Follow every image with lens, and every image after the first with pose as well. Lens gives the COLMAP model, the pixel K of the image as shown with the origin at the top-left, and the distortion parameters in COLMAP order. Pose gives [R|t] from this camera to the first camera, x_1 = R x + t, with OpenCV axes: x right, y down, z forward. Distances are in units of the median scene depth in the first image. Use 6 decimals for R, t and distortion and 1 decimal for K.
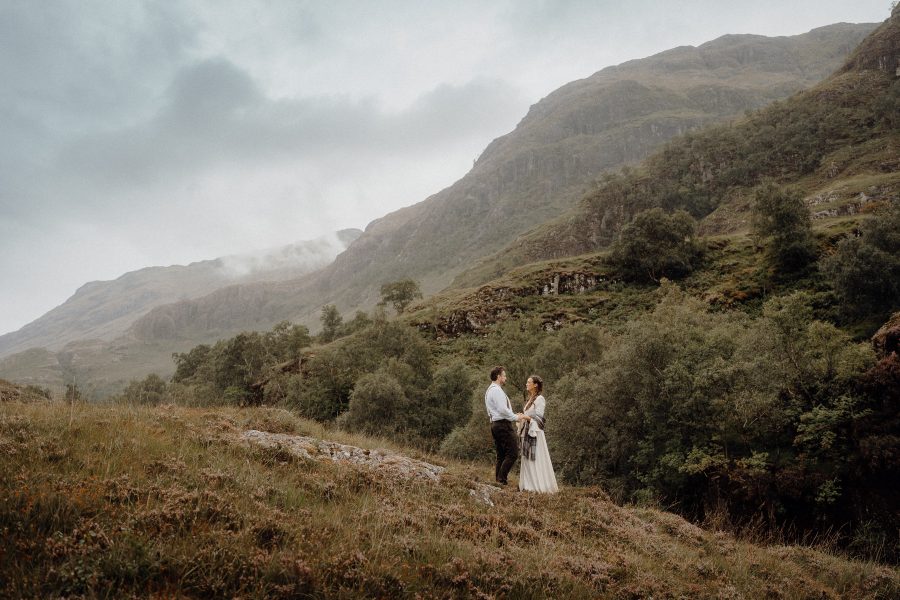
lens RADIAL K [[827.6, 0, 430.3], [0, 827.6, 307.7], [0, 0, 1]] dist [0.014926, 0.000000]
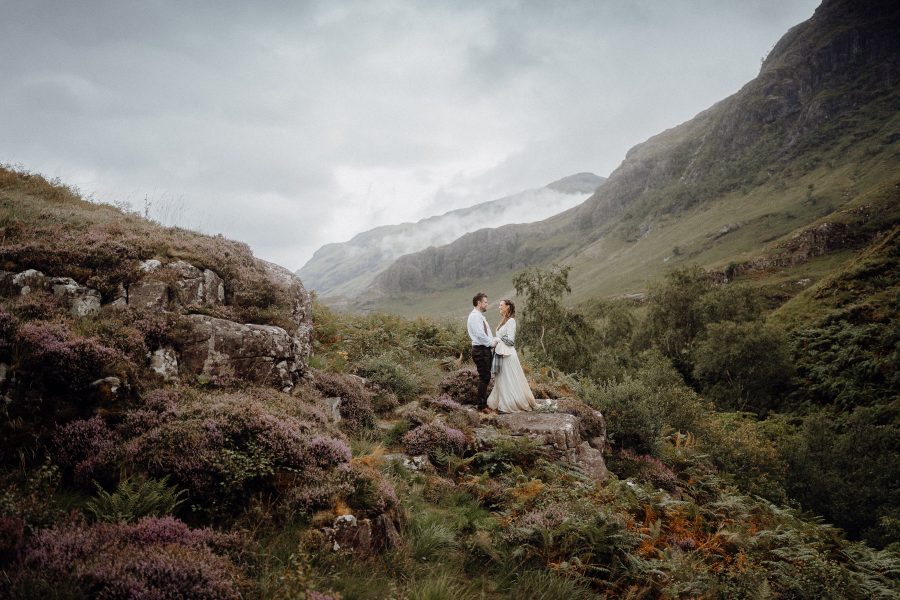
lens RADIAL K [[827.6, 0, 452.5], [0, 827.6, 302.8], [0, 0, 1]] dist [0.014926, 0.000000]
pose [[0.971314, -0.036697, -0.234953, -0.066339], [0.047765, 0.997992, 0.041590, 0.014820], [0.232955, -0.051620, 0.971117, 0.130567]]
